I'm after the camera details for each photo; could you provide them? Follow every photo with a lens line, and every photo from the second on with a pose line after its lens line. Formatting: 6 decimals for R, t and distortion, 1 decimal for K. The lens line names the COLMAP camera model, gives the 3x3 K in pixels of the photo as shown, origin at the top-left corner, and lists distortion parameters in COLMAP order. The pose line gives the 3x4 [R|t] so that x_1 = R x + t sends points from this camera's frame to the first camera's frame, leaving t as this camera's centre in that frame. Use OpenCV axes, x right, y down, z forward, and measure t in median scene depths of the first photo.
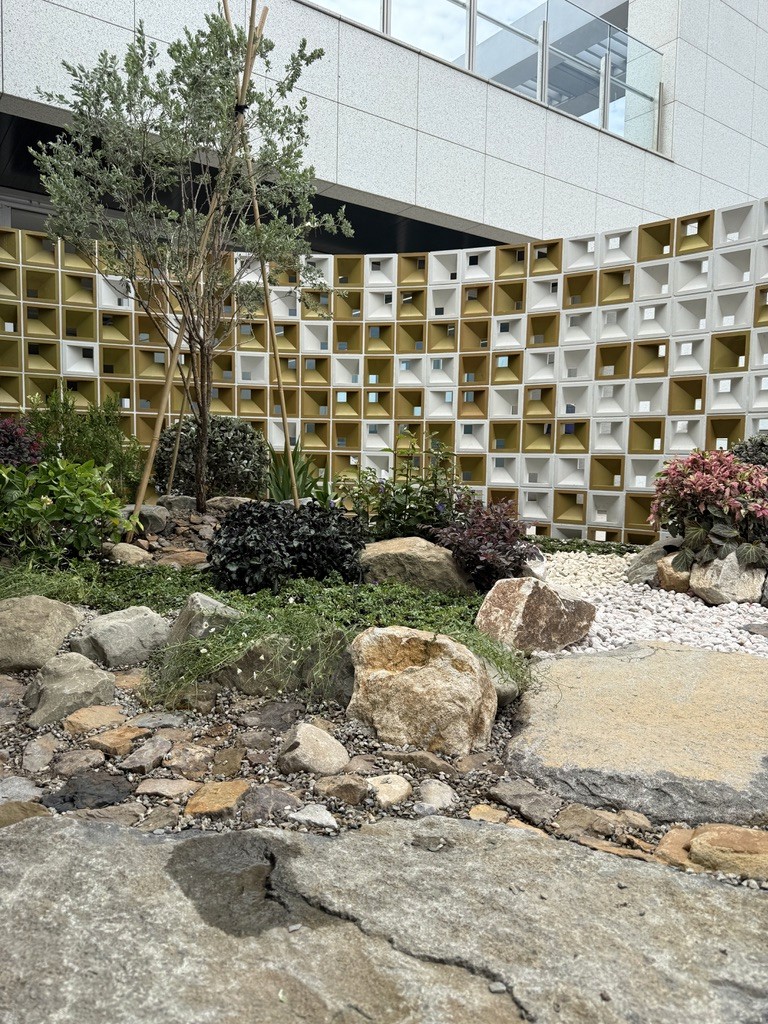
lens RADIAL K [[722.4, 0, 384.0], [0, 722.4, 512.0], [0, 0, 1]] dist [0.127561, -0.178268]
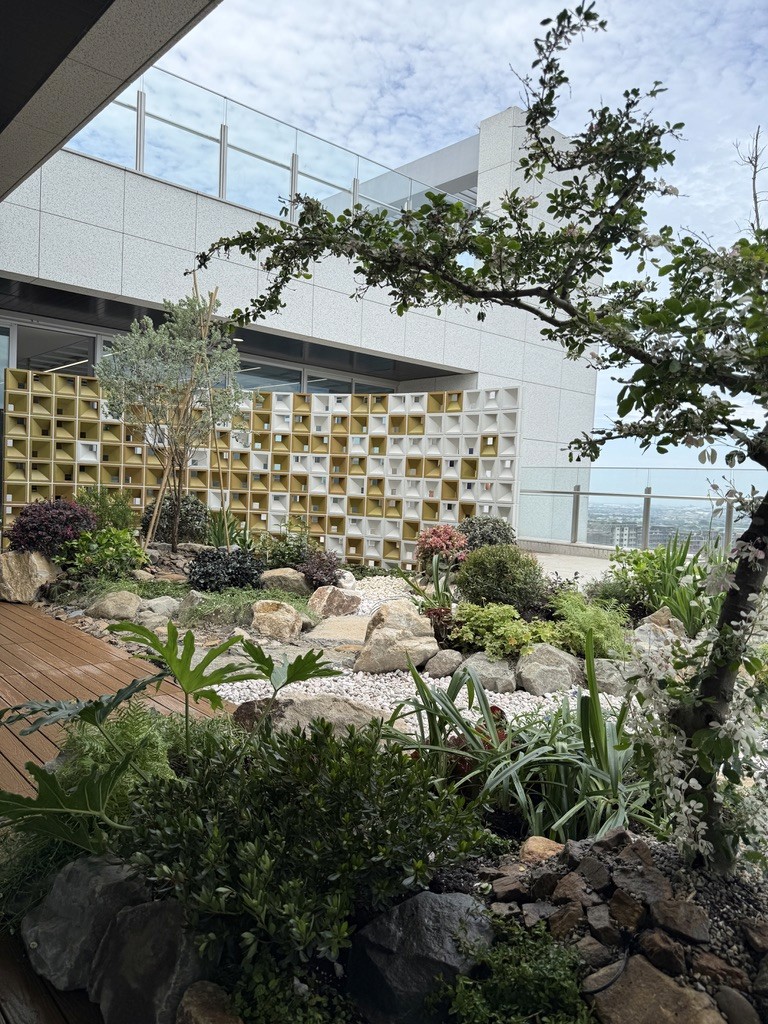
lens RADIAL K [[722.4, 0, 384.0], [0, 722.4, 512.0], [0, 0, 1]] dist [0.127561, -0.178268]
pose [[0.993718, 0.019778, 0.110151, 0.049881], [-0.015798, 0.999194, -0.036892, -0.032024], [-0.110792, 0.034920, 0.993230, -0.661273]]
